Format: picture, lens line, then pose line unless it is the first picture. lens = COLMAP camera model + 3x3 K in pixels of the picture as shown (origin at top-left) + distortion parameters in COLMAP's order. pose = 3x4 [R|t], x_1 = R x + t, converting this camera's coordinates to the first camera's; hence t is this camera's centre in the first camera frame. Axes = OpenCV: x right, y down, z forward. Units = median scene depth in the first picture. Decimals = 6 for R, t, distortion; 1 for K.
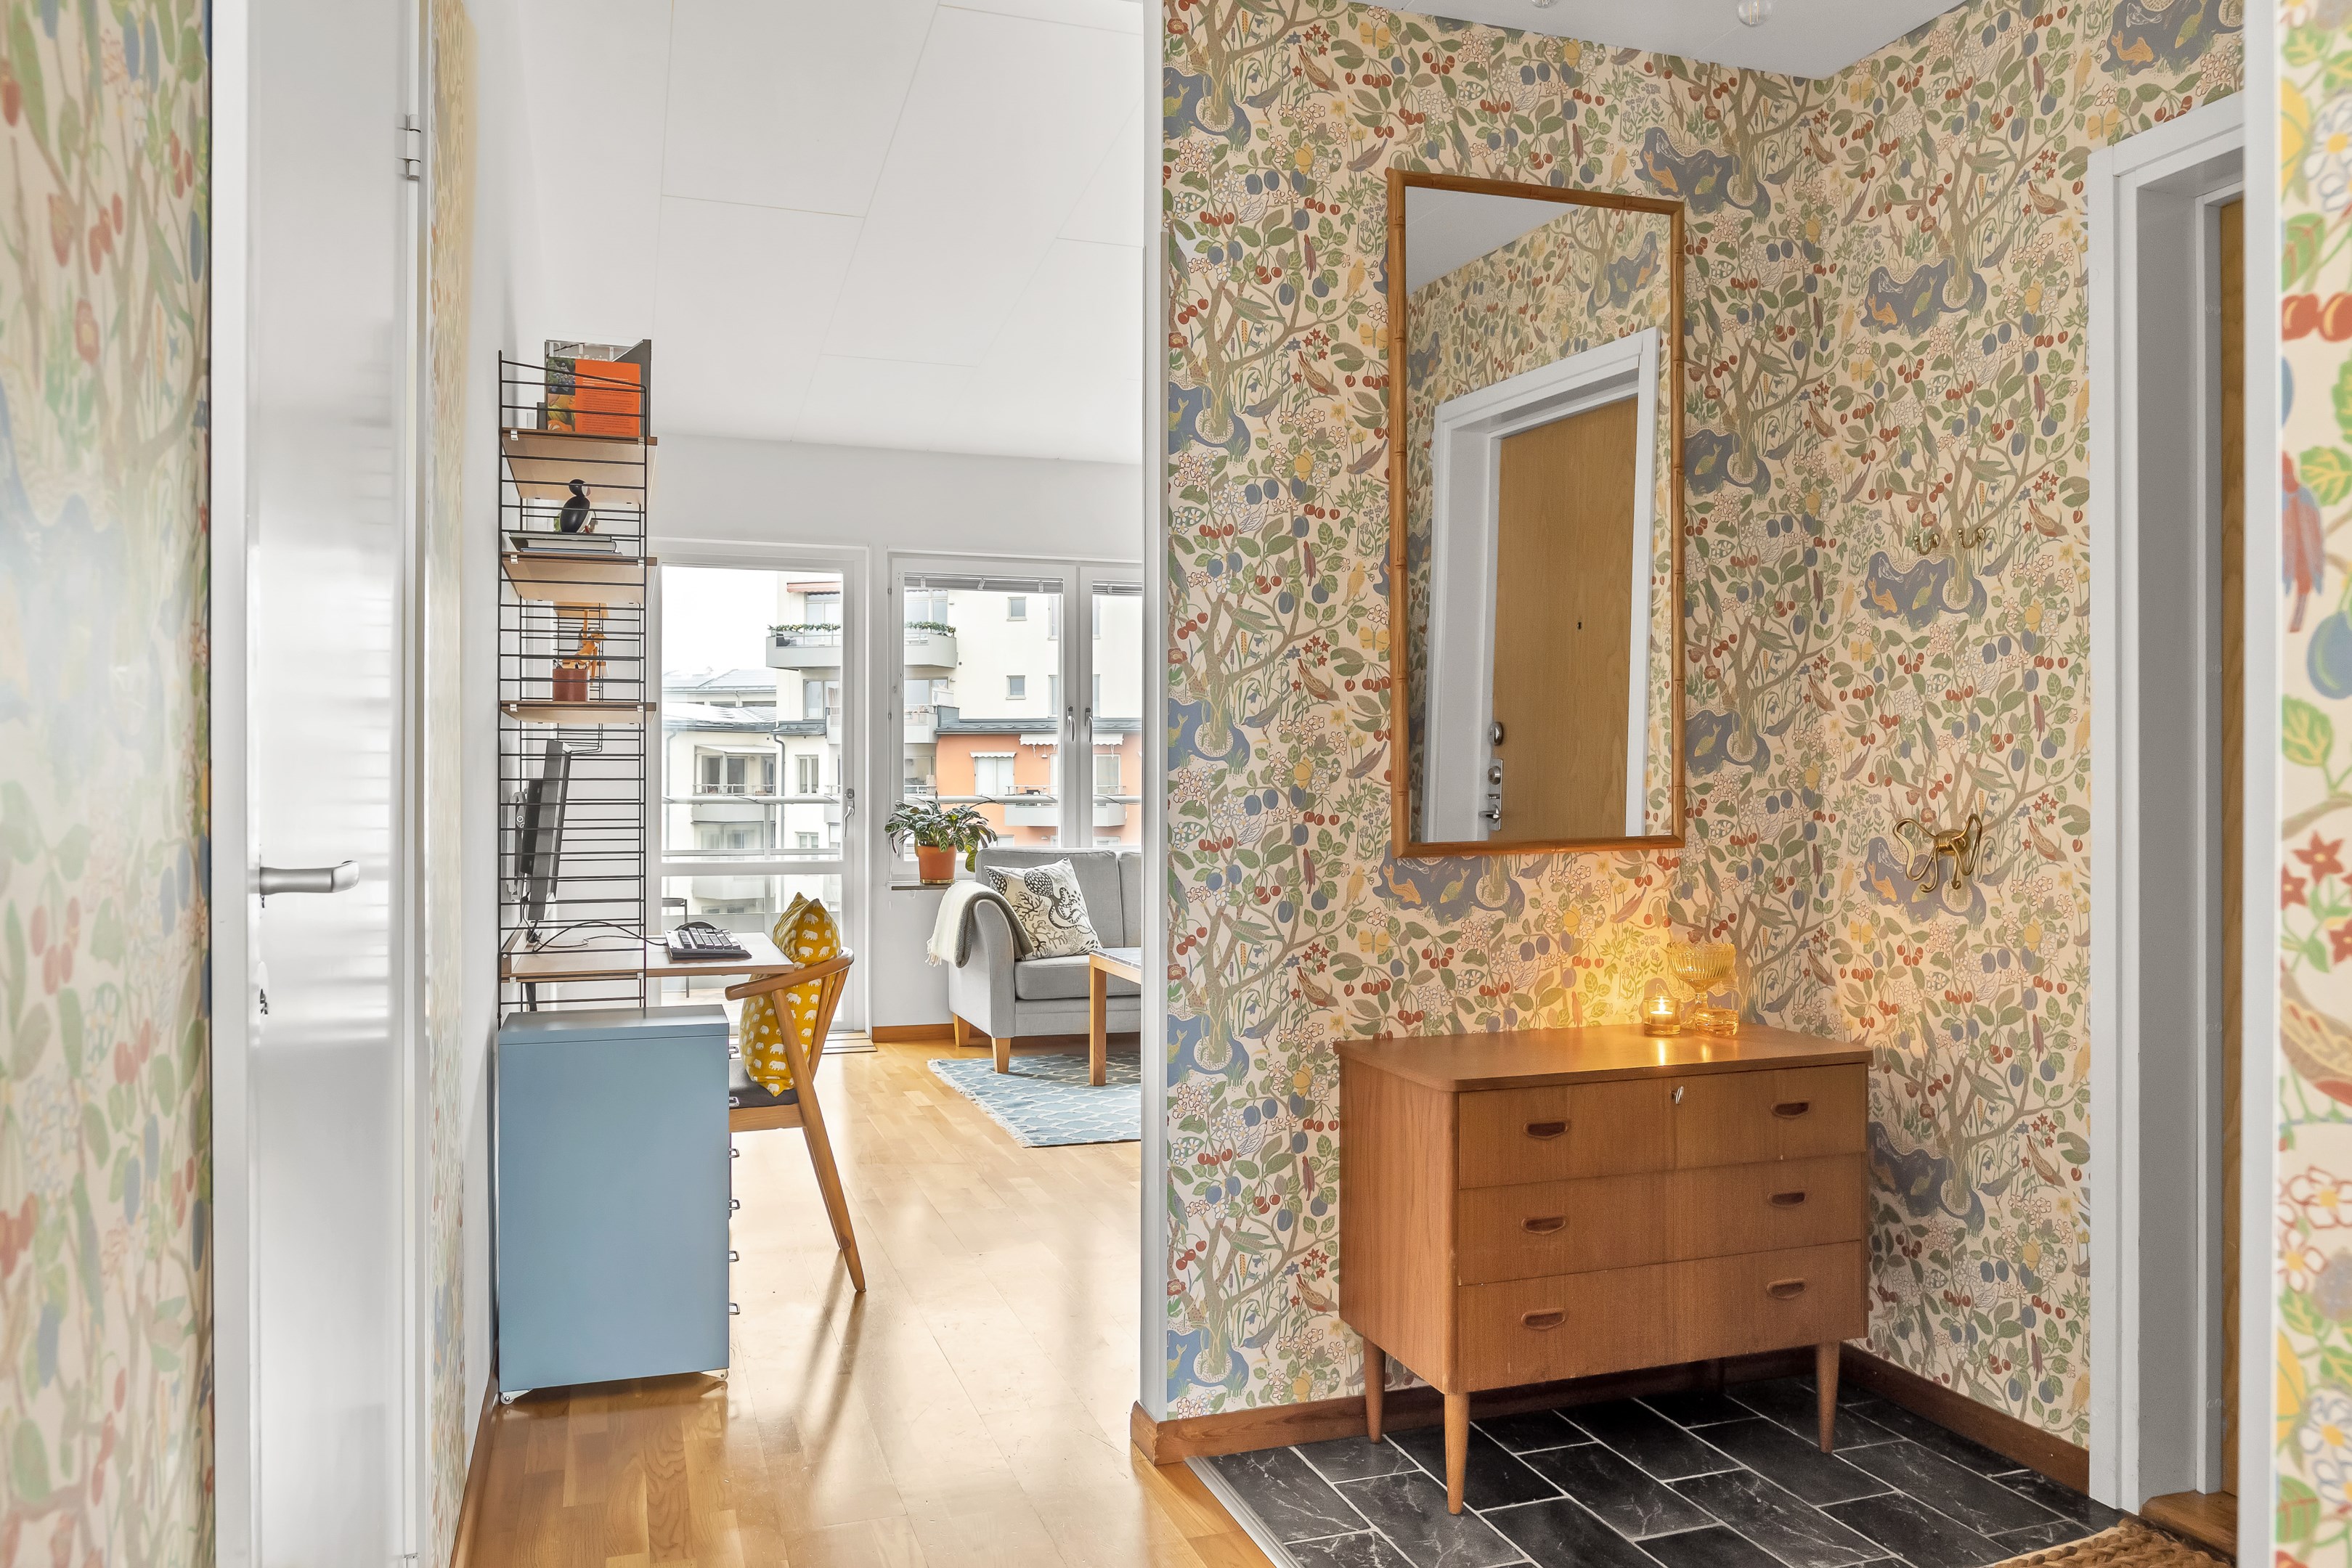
lens RADIAL K [[1642.2, 0, 1139.6], [0, 1642.2, 784.5], [0, 0, 1]] dist [-0.012631, 0.008400]
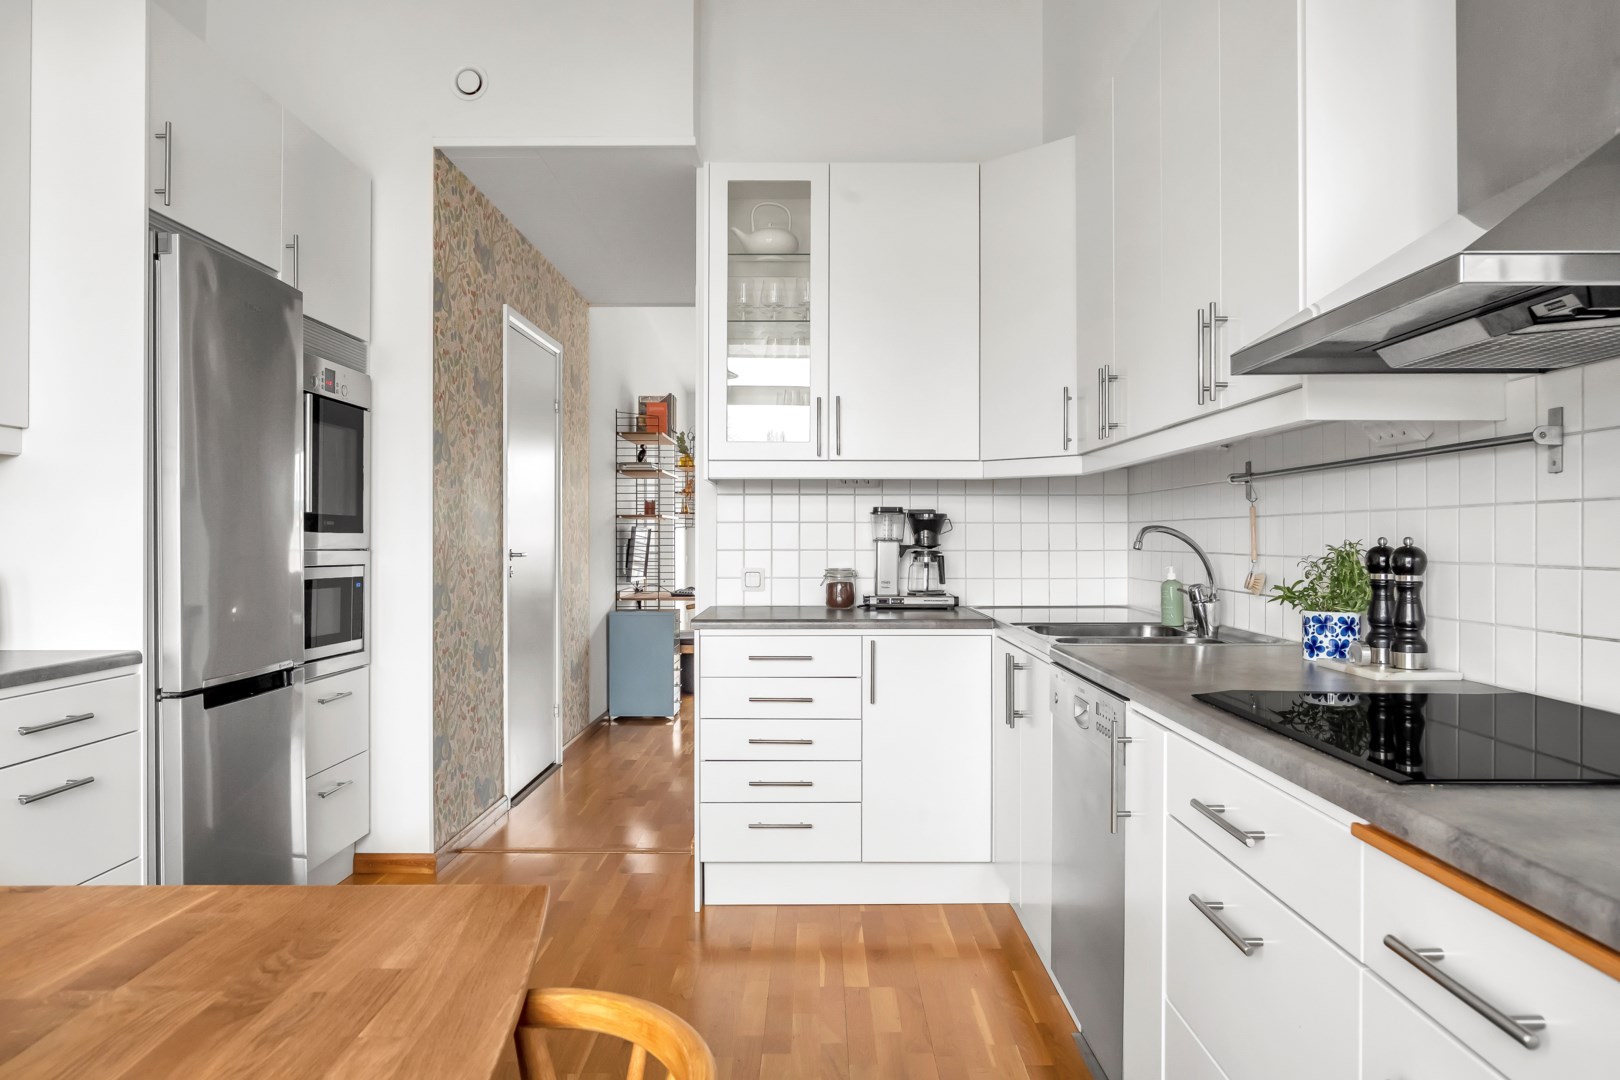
lens RADIAL K [[1066.2, 0, 806.1], [0, 1066.2, 536.7], [0, 0, 1]] dist [-0.018955, 0.005545]
pose [[0.946075, 0.000535, -0.323948, 0.696034], [-0.001176, 0.999998, -0.001785, -0.003326], [0.323946, 0.002070, 0.946073, -0.947888]]
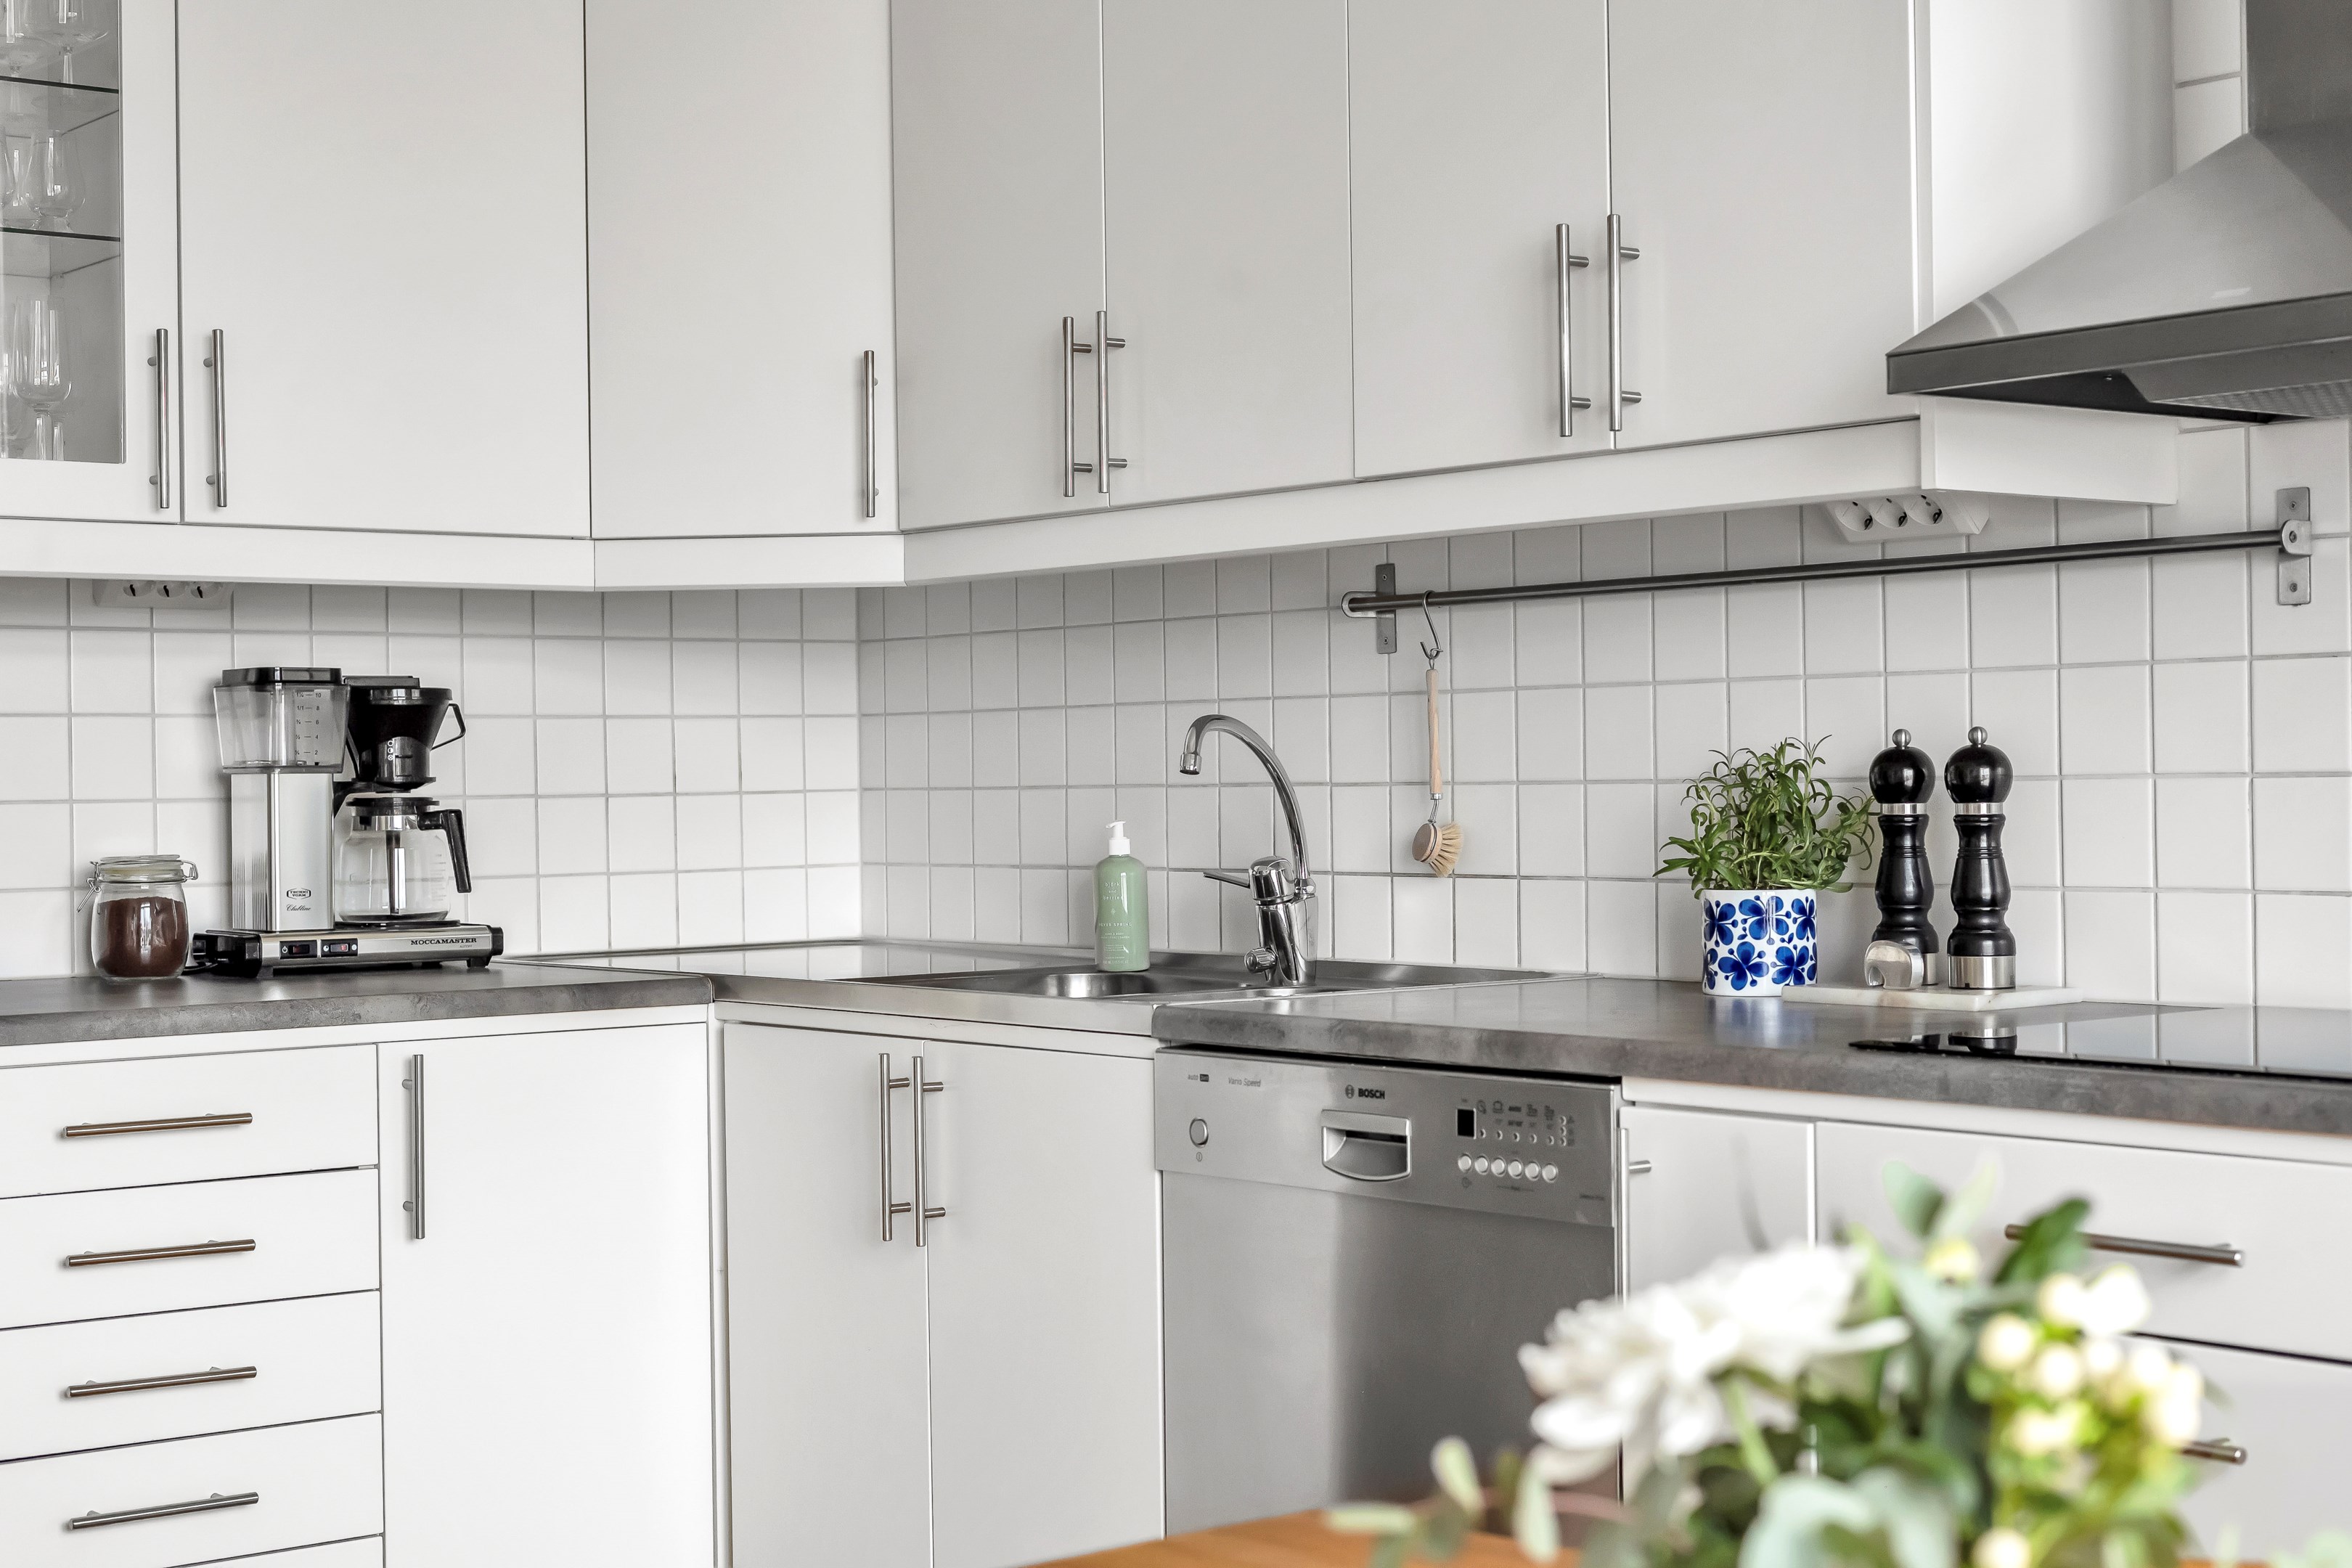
lens RADIAL K [[3522.7, 0, 1155.3], [0, 3522.7, 789.9], [0, 0, 1]] dist [-0.011278, 0.000000]
pose [[0.939871, -0.013805, 0.341249, 0.246402], [0.013861, 0.999901, 0.002273, 0.008219], [-0.341247, 0.002594, 0.939970, -1.137453]]
